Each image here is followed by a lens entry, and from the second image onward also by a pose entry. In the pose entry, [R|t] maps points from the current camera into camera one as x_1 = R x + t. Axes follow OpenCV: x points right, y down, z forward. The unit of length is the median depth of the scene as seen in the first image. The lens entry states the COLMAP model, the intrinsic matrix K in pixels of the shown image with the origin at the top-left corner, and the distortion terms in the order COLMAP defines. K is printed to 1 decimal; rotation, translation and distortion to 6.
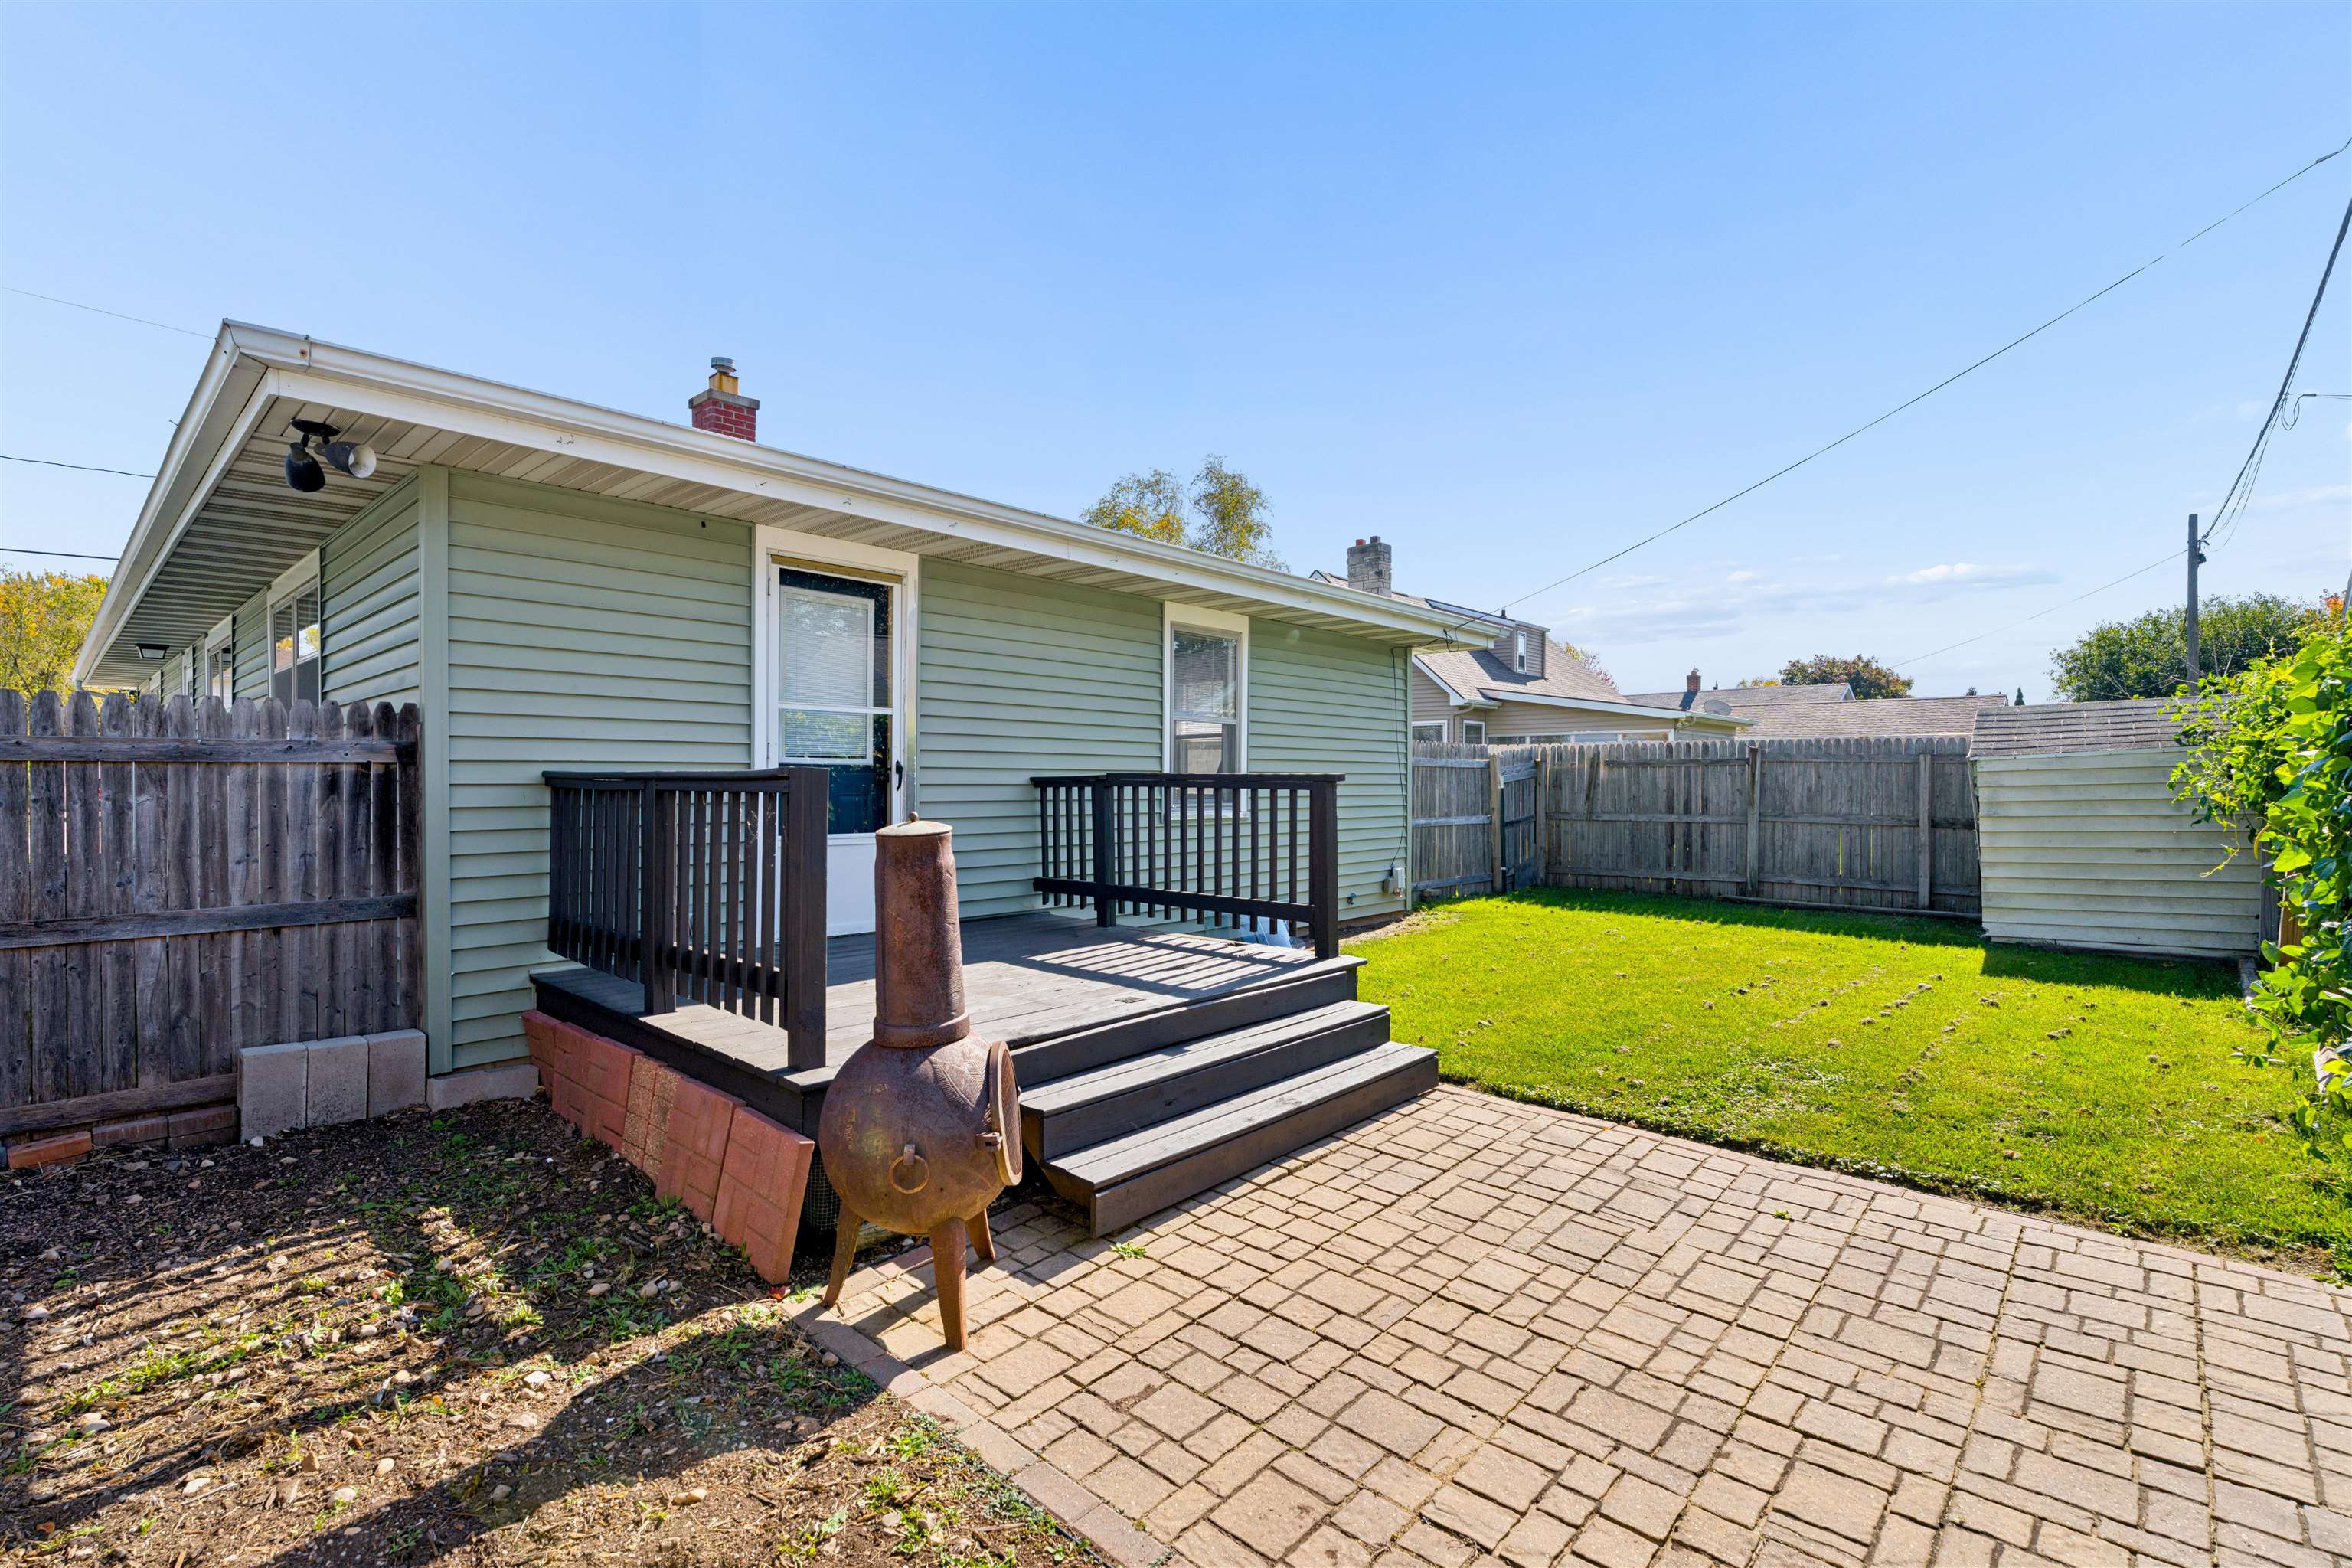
lens RADIAL K [[1062.4, 0, 1176.0], [0, 1062.4, 784.0], [0, 0, 1]] dist [-0.015005, -0.007609]
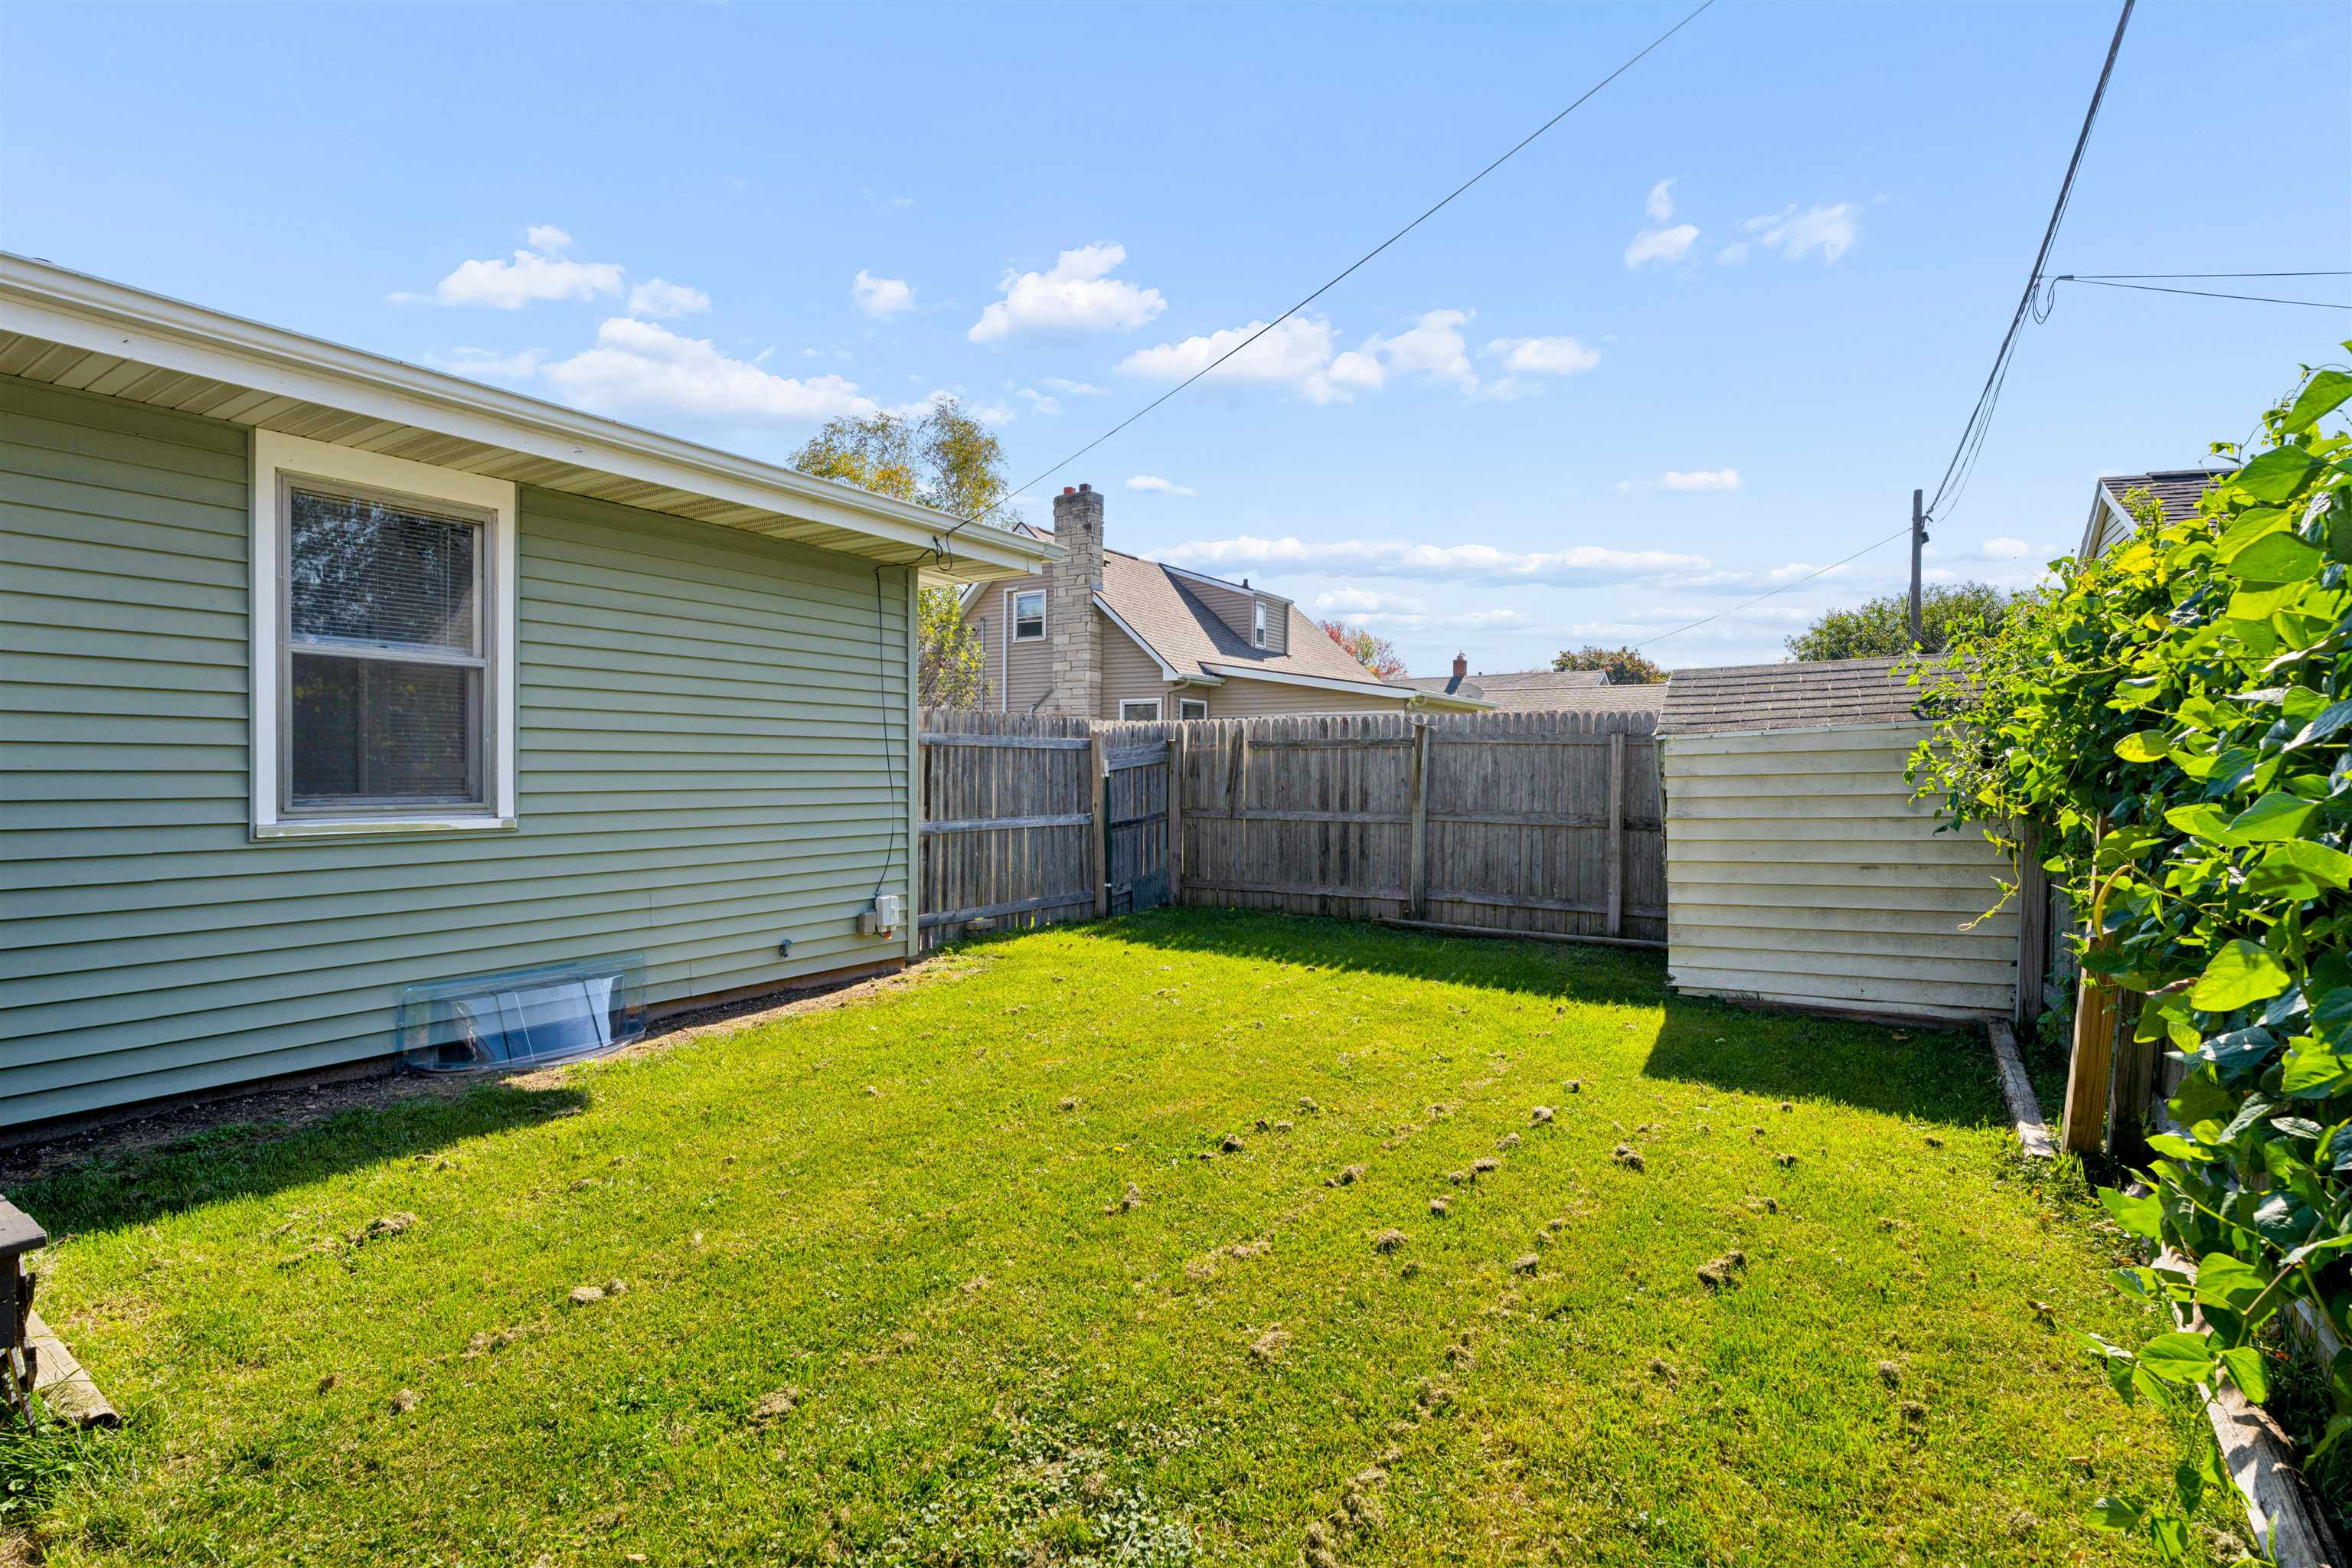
lens RADIAL K [[1087.5, 0, 1176.2], [0, 1087.5, 791.3], [0, 0, 1]] dist [-0.035588, 0.000164]
pose [[0.984541, -0.001005, 0.175151, 0.226997], [-0.002235, 0.999830, 0.018301, -0.000031], [-0.175140, -0.018410, 0.984371, 0.247728]]
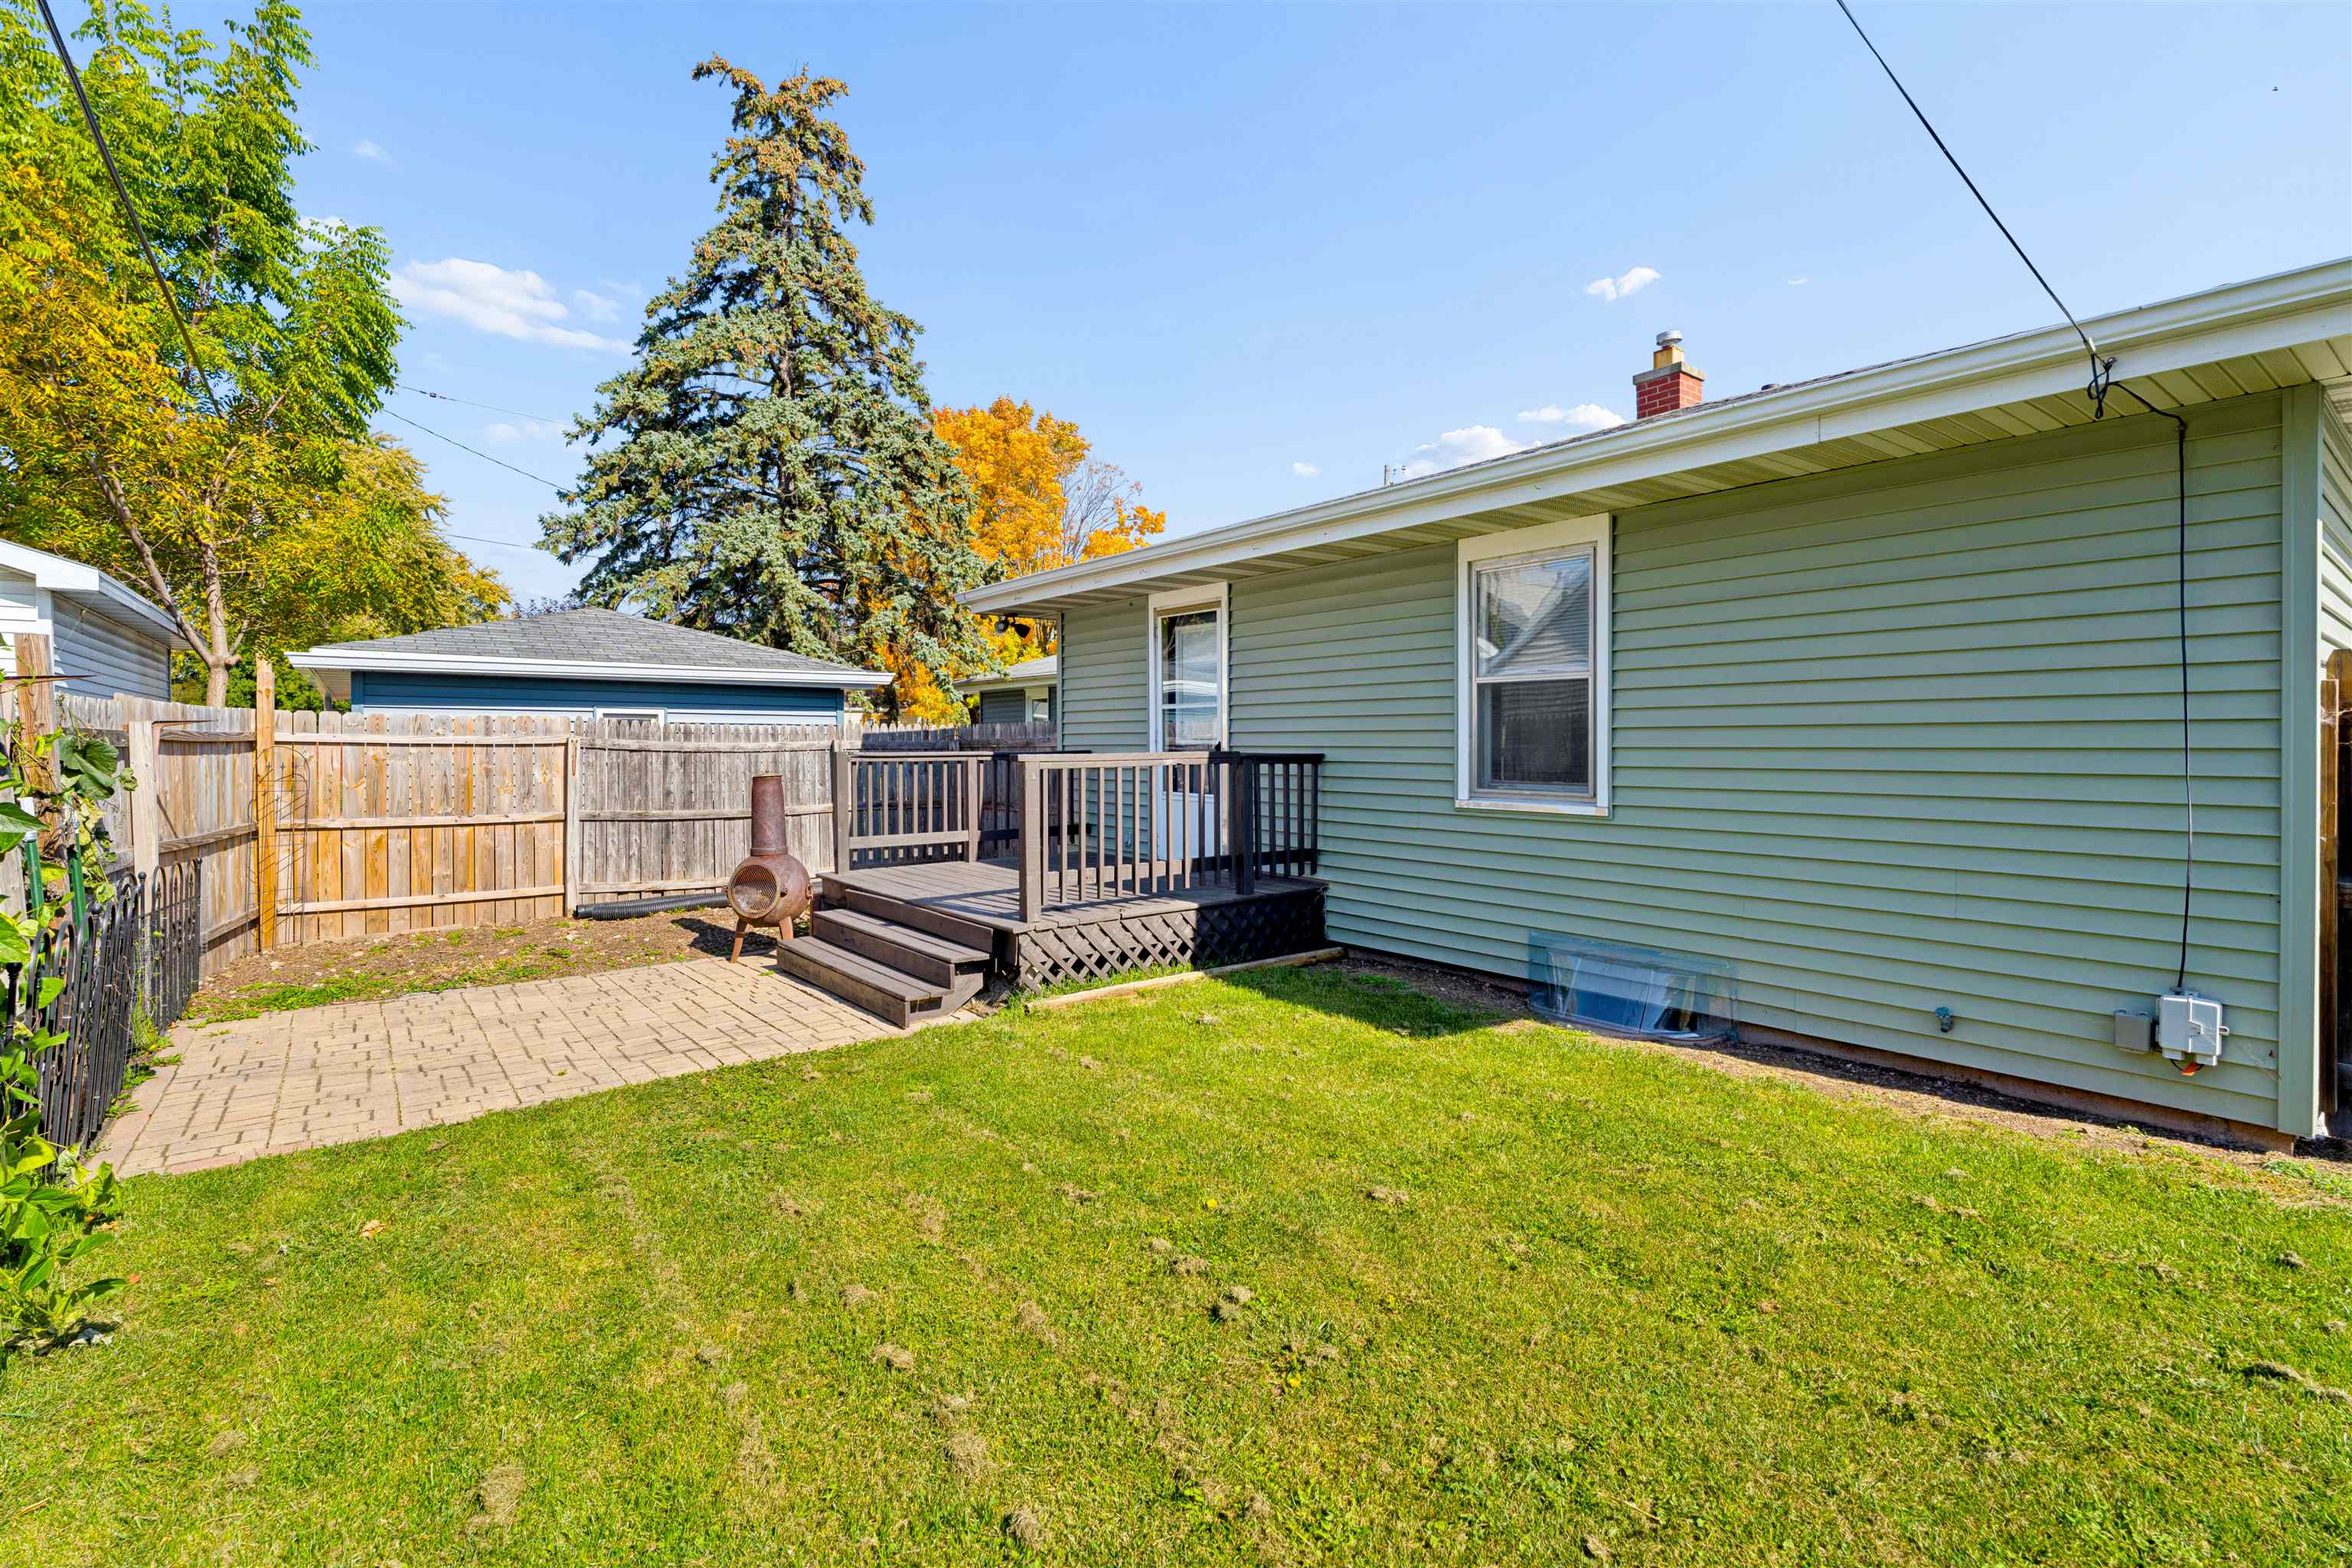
lens RADIAL K [[1056.1, 0, 1182.2], [0, 1056.1, 734.9], [0, 0, 1]] dist [-0.000381, 0.000216]
pose [[-0.139252, -0.025757, -0.989922, 0.531058], [-0.015727, 0.999593, -0.023796, 0.000671], [0.990132, 0.012254, -0.139601, 0.584405]]
